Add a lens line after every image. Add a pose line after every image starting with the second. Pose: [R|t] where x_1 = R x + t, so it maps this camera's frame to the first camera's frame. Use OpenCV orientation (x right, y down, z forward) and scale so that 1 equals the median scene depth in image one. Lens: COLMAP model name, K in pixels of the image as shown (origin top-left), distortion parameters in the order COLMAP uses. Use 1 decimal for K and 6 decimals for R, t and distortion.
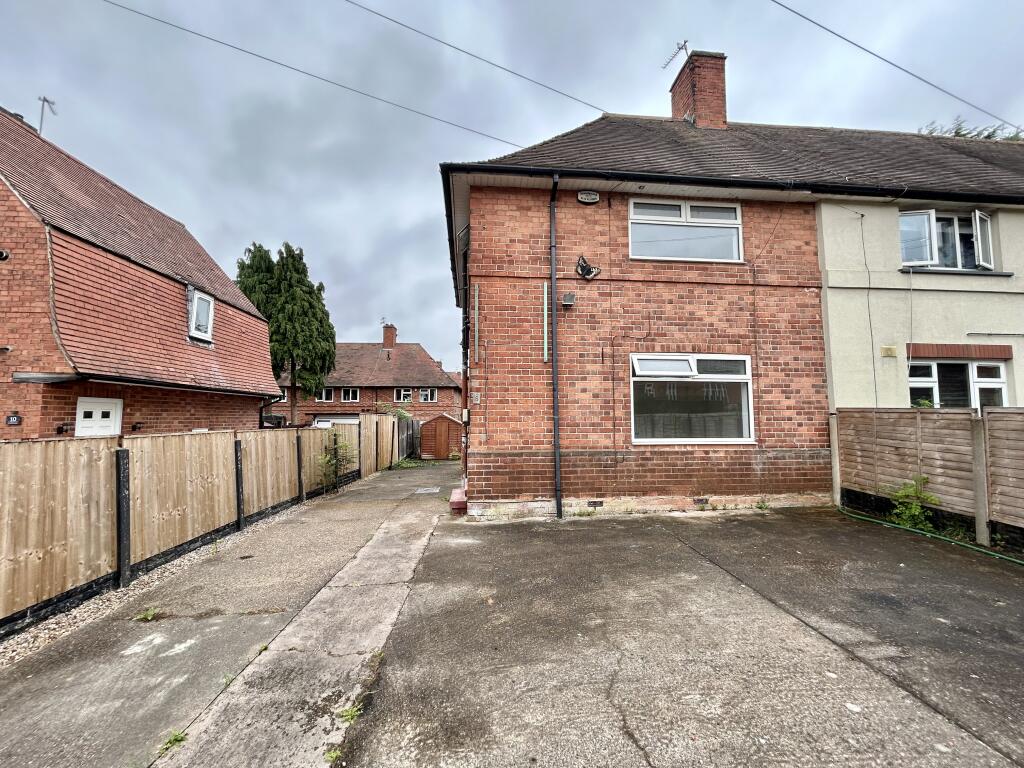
lens RADIAL K [[413.4, 0, 512.0], [0, 413.4, 384.0], [0, 0, 1]] dist [-0.001600, 0.000675]
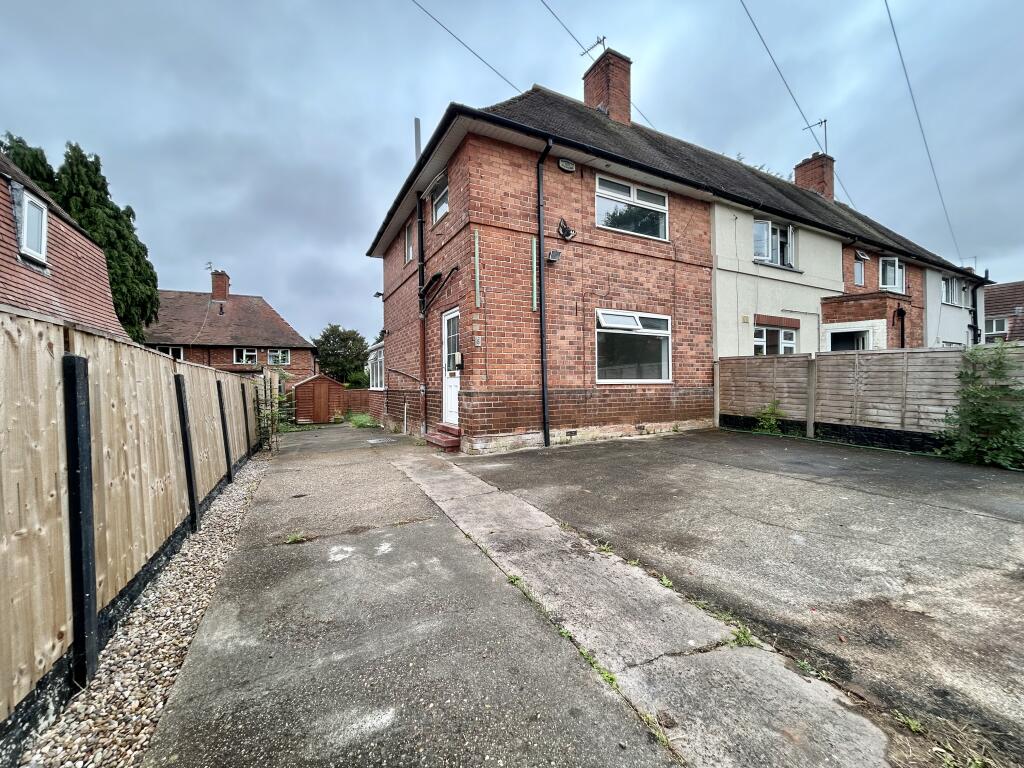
lens RADIAL K [[413.4, 0, 512.0], [0, 413.4, 384.0], [0, 0, 1]] dist [-0.001600, 0.000675]
pose [[0.924036, -0.008212, 0.382218, -0.393833], [-0.020084, 0.997346, 0.069984, 0.065091], [-0.381778, -0.072345, 0.921418, -0.019742]]
